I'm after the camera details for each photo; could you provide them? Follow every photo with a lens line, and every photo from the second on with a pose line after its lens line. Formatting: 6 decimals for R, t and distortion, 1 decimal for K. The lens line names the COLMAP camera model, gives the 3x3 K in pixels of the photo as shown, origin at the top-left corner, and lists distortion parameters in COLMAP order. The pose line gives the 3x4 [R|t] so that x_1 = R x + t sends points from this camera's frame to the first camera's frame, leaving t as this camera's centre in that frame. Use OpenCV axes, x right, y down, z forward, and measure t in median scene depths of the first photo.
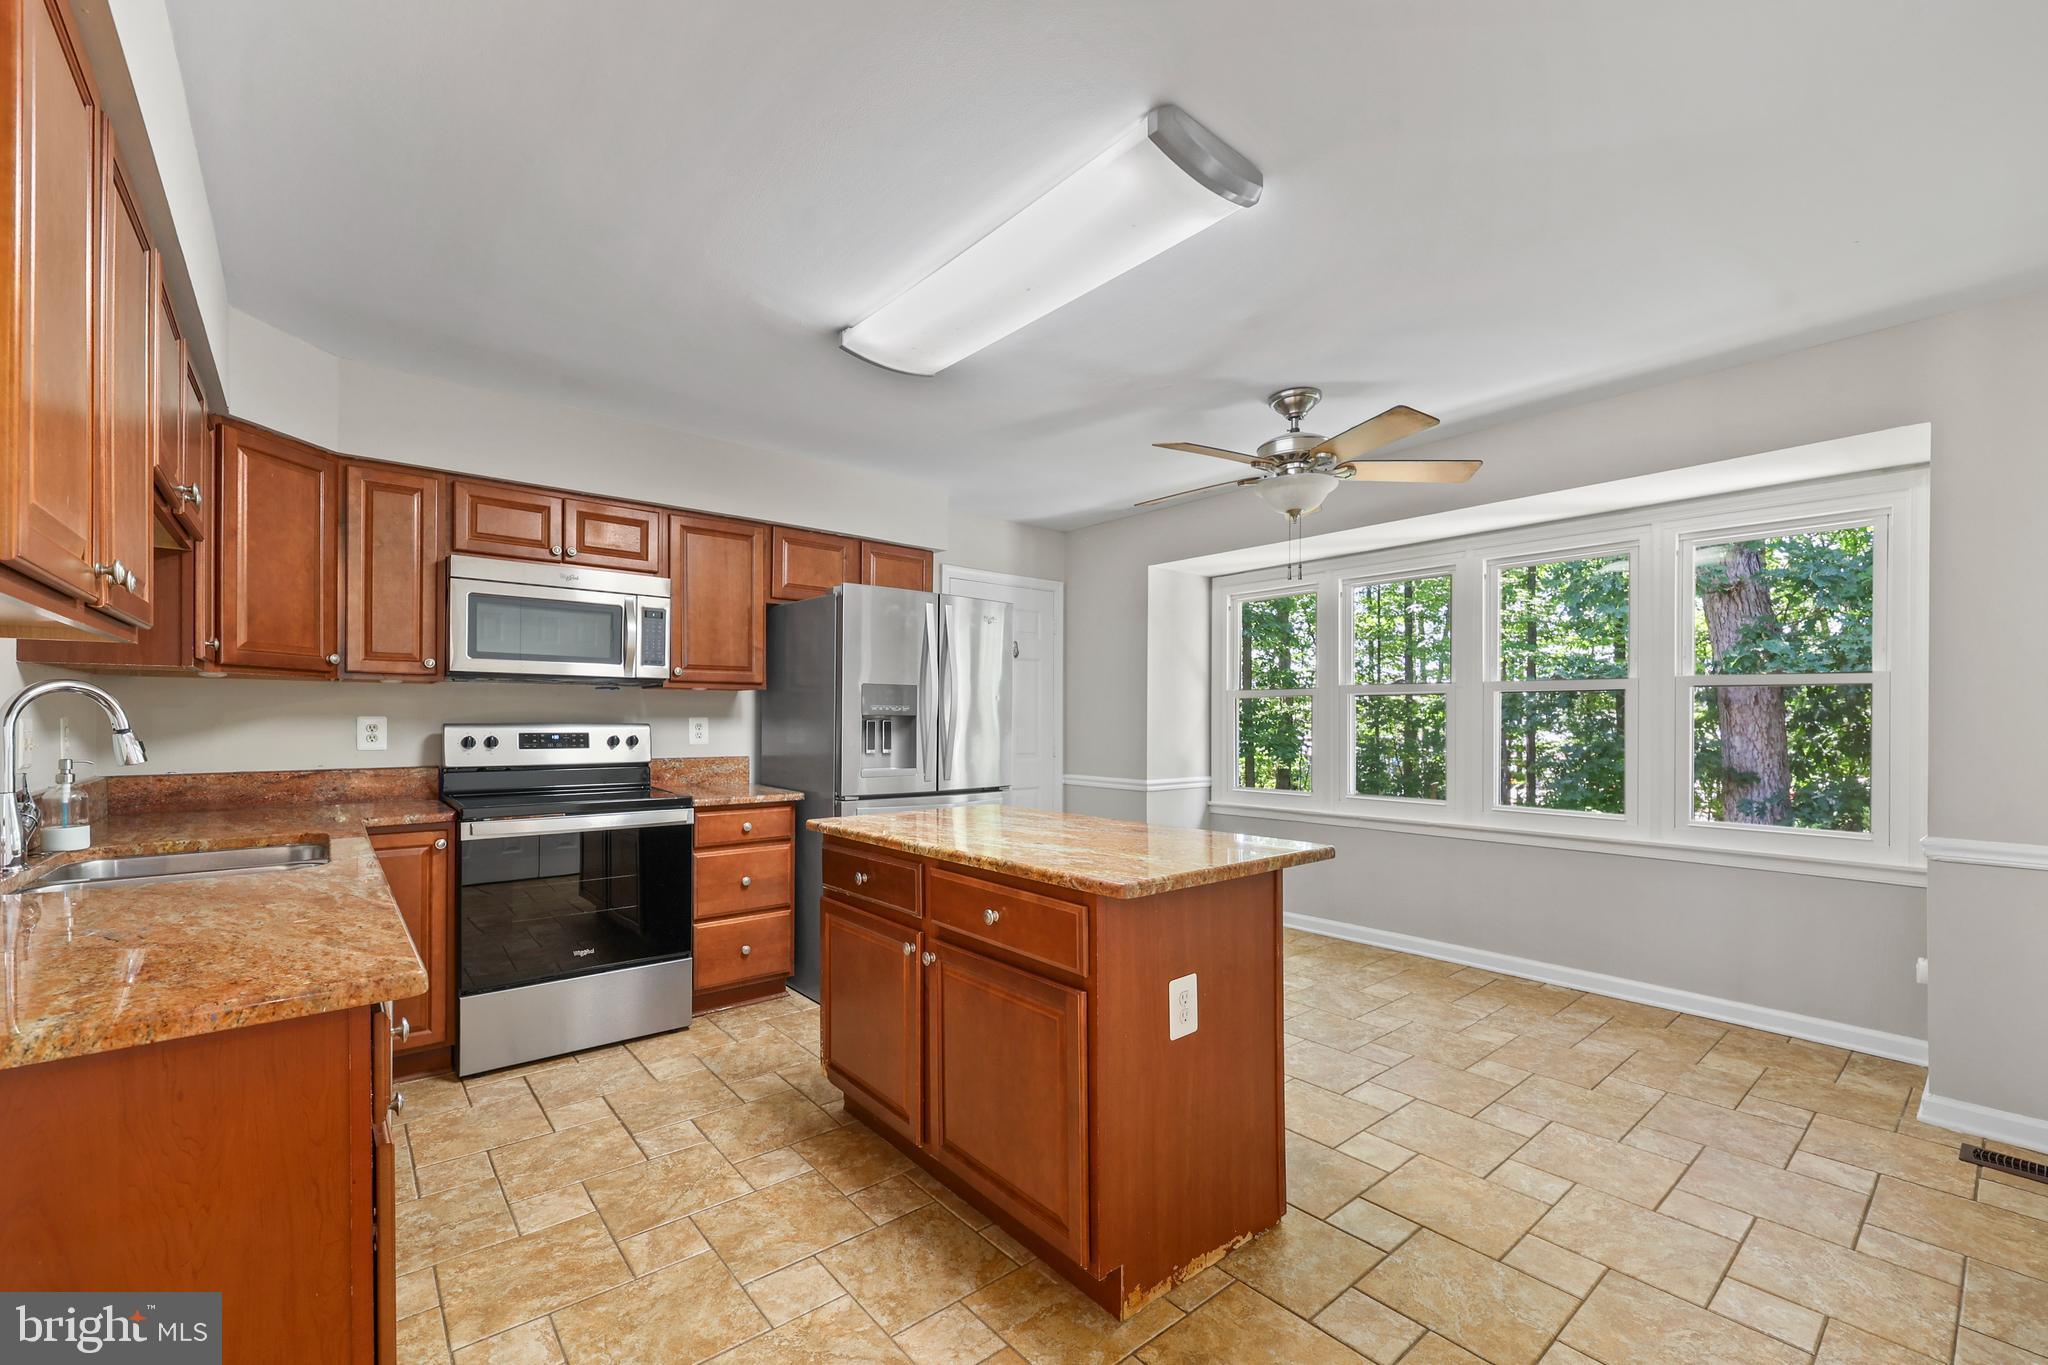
lens RADIAL K [[836.9, 0, 1010.8], [0, 836.9, 708.6], [0, 0, 1]] dist [-0.000251, 0.000193]
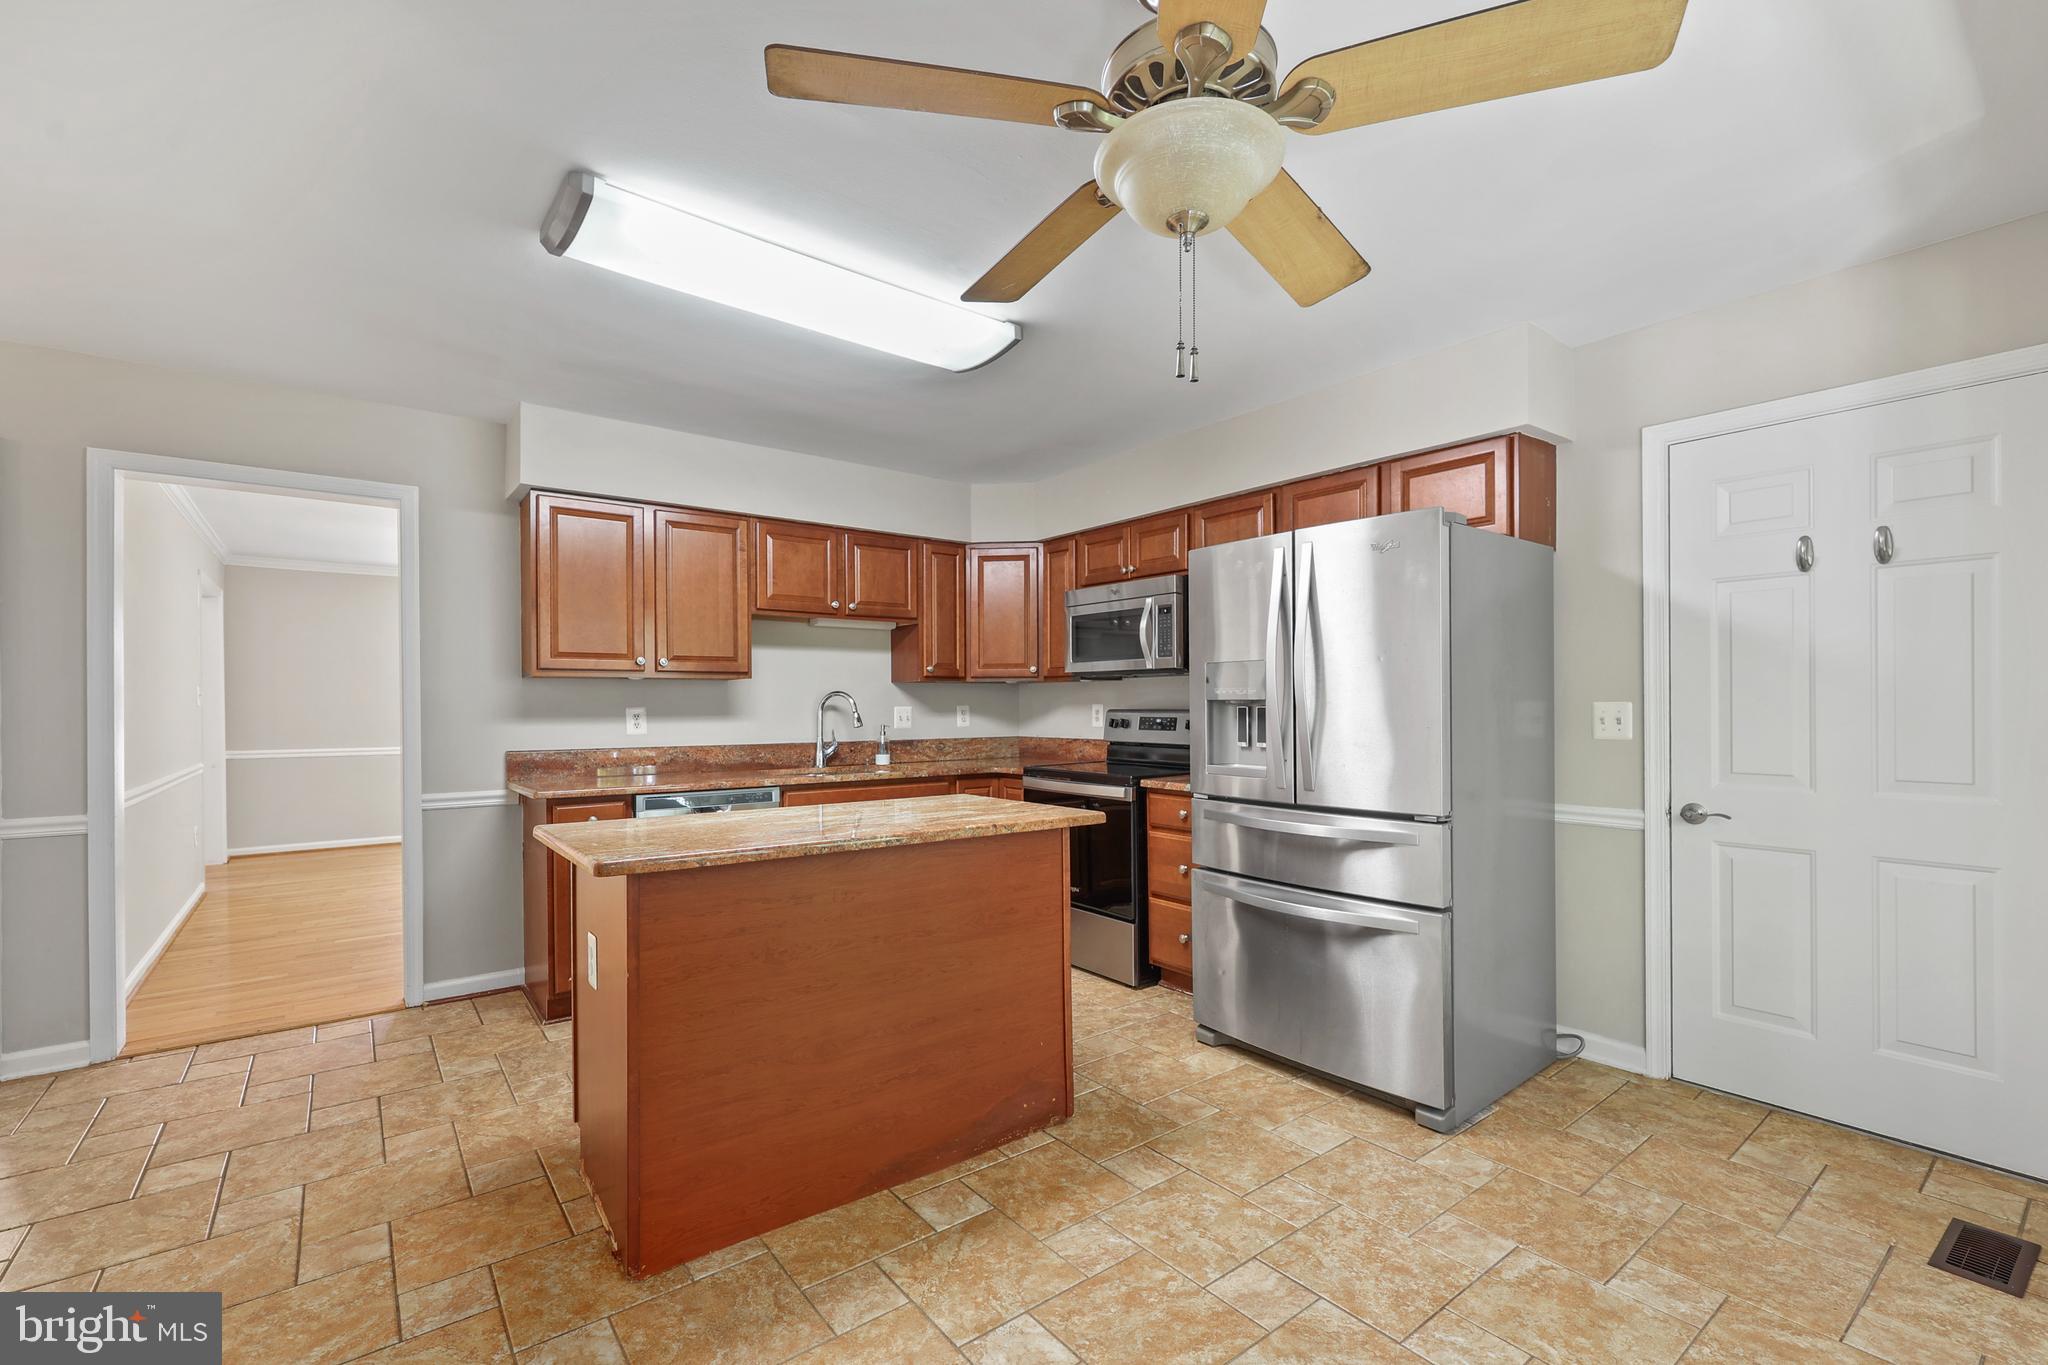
lens RADIAL K [[836.9, 0, 1010.8], [0, 836.9, 708.6], [0, 0, 1]] dist [-0.000251, 0.000193]
pose [[-0.014054, 0.002007, -0.999899, 0.693923], [0.015858, 0.999873, 0.001784, 0.011289], [0.999775, -0.015832, -0.014084, 0.828588]]
